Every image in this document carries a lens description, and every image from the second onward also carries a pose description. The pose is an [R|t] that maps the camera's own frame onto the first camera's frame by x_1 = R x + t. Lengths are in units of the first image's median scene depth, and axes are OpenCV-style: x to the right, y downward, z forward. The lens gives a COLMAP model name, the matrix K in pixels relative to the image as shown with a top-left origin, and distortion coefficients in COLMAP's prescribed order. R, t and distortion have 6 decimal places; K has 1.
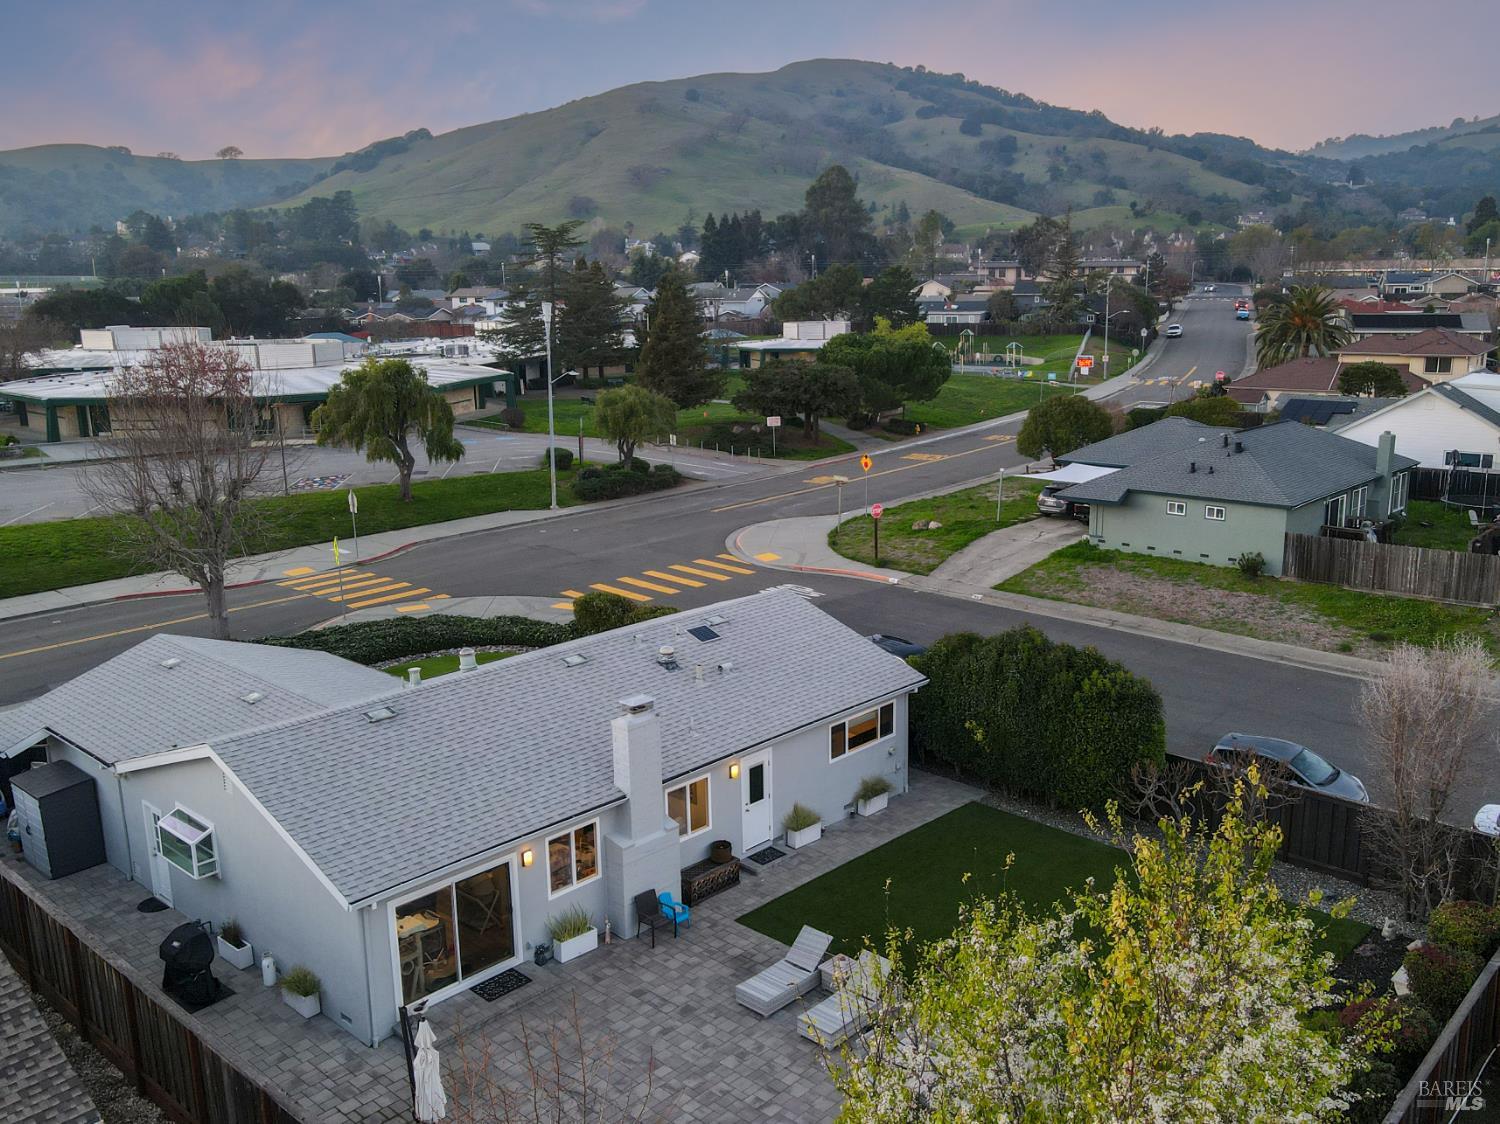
lens RADIAL K [[1271.3, 0, 795.1], [0, 1271.3, 564.0], [0, 0, 1]] dist [0.000178, 0.002312]
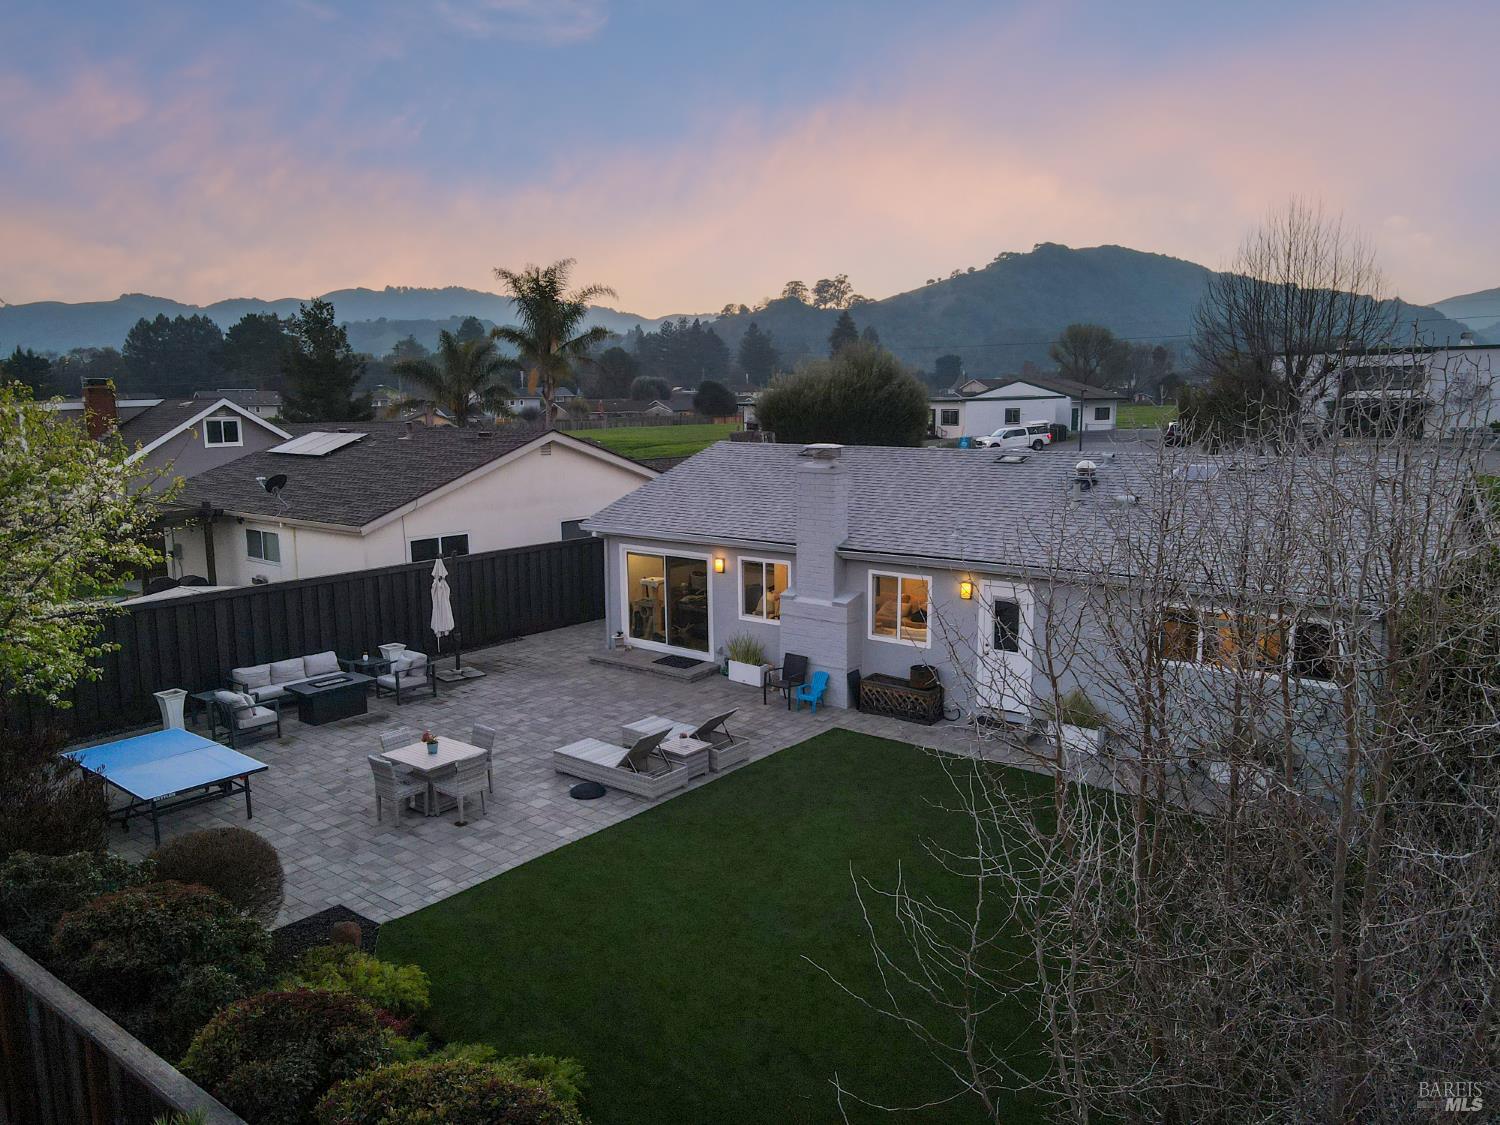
lens RADIAL K [[1090.1, 0, 750.0], [0, 1090.1, 562.5], [0, 0, 1]] dist [-0.067444, 0.175205]
pose [[0.068763, 0.165705, -0.983775, 0.589653], [-0.206739, 0.967070, 0.148441, 0.071972], [0.975977, 0.193178, 0.100756, 0.780601]]
